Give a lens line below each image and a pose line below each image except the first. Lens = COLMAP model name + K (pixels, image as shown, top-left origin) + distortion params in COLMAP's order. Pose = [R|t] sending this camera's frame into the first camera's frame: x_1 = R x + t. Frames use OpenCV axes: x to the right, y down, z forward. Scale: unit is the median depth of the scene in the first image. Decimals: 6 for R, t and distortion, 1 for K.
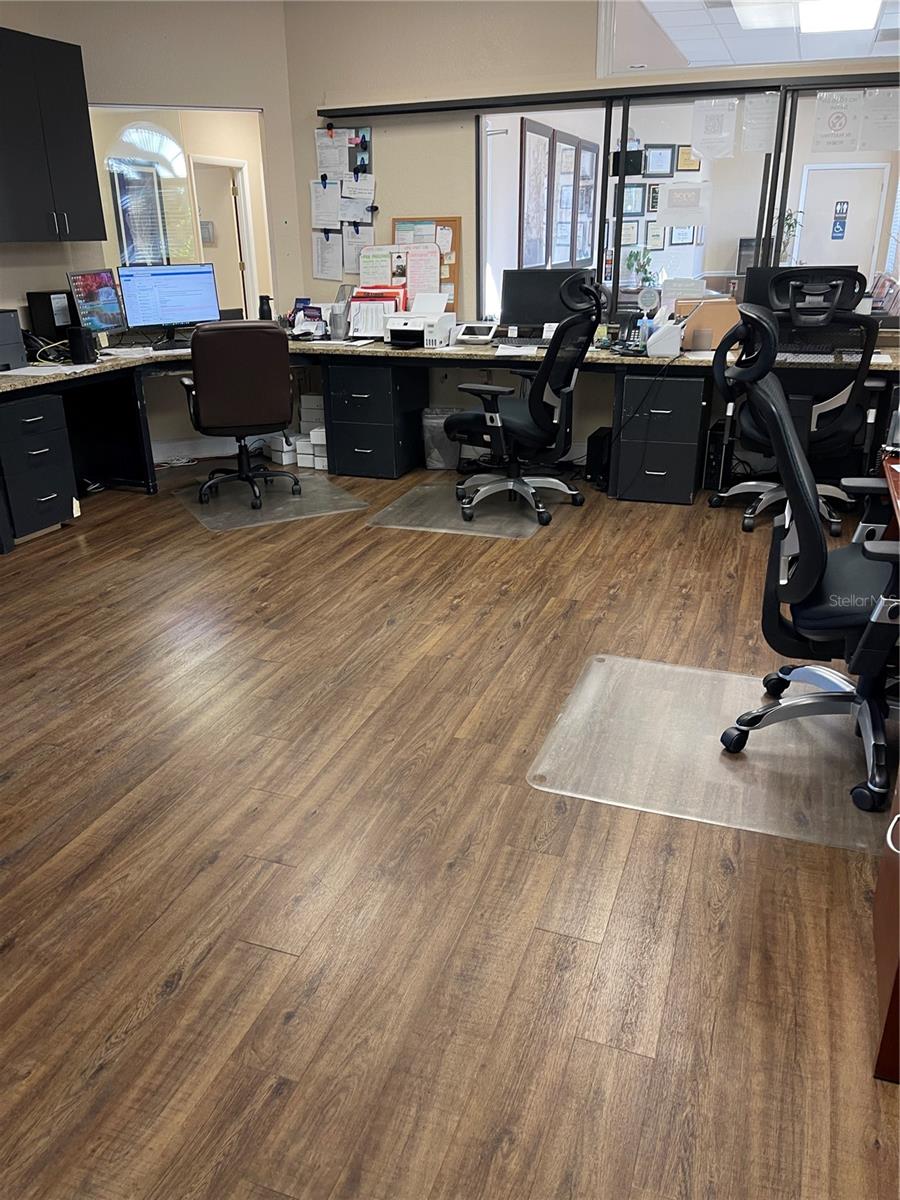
lens RADIAL K [[896.8, 0, 450.0], [0, 896.8, 600.0], [0, 0, 1]] dist [0.032668, -0.000759]
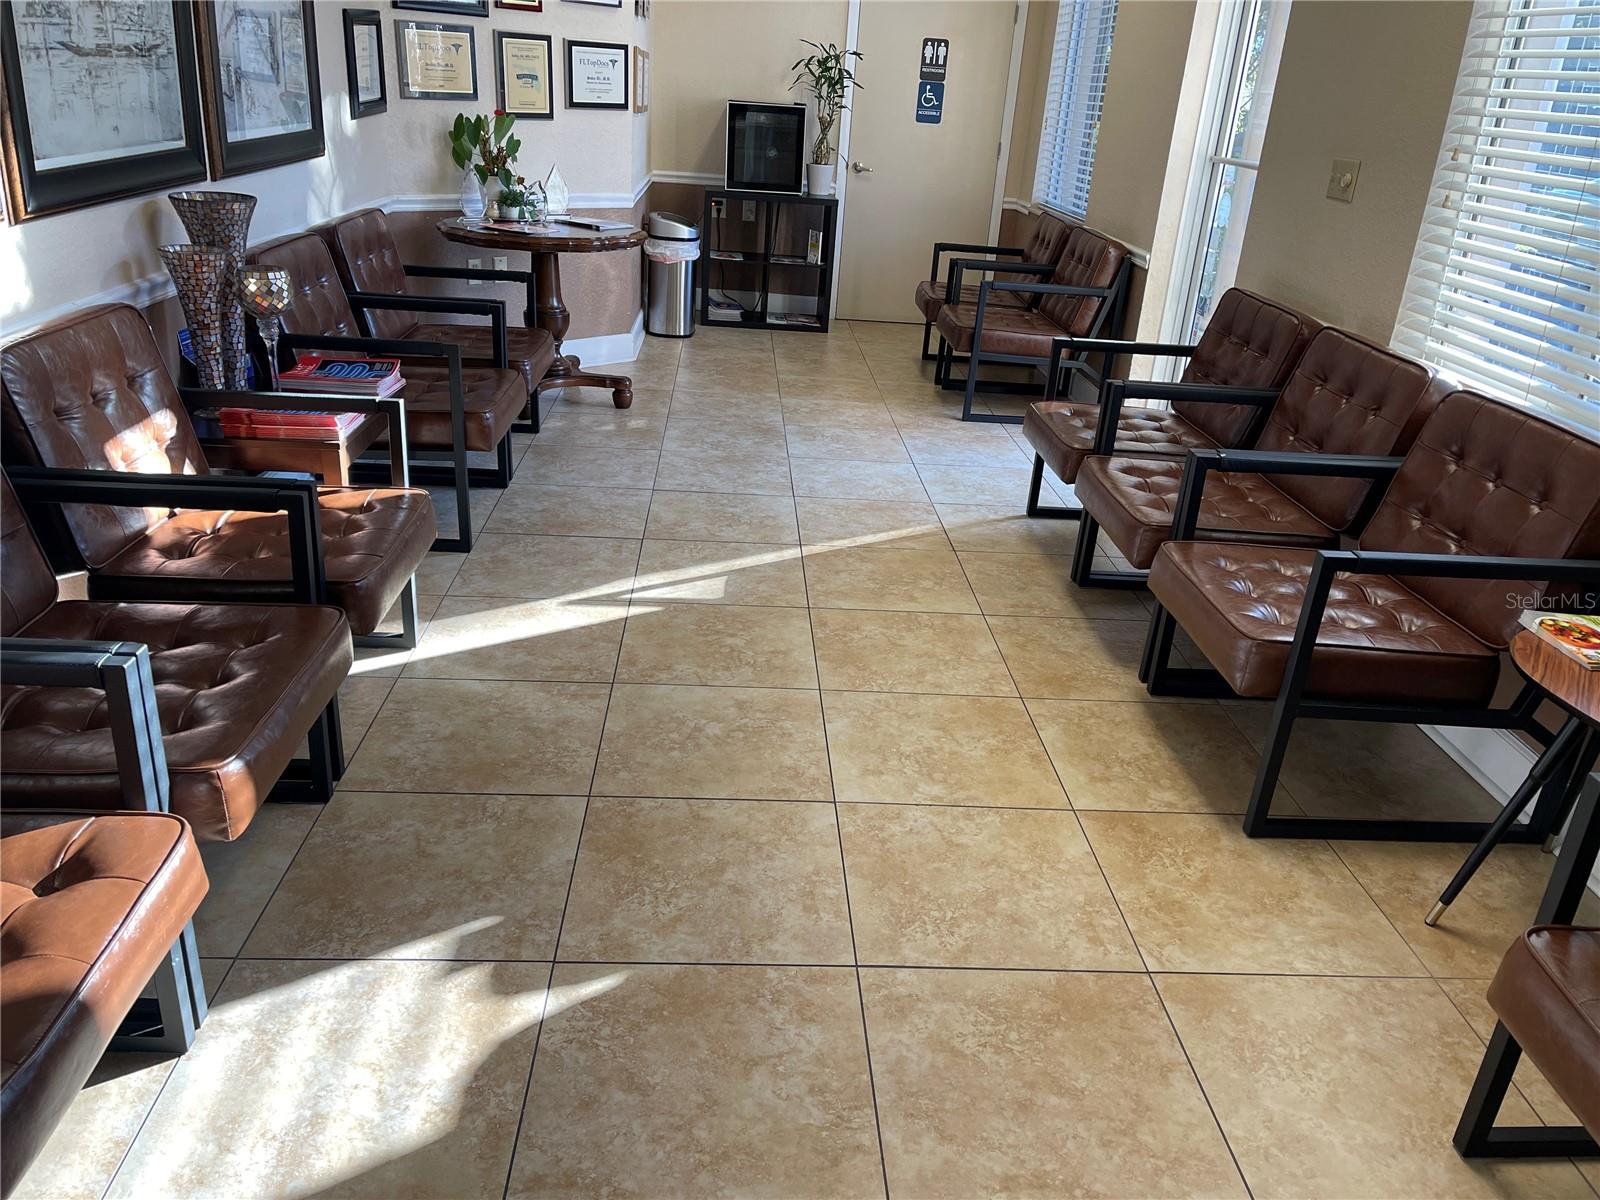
lens RADIAL K [[1195.7, 0, 800.0], [0, 1195.7, 600.0], [0, 0, 1]] dist [0.032668, -0.000759]
pose [[0.918177, -0.083020, 0.387374, 0.123000], [0.071663, 0.996471, 0.043698, -0.206227], [-0.389635, -0.012362, 0.920886, 0.506069]]
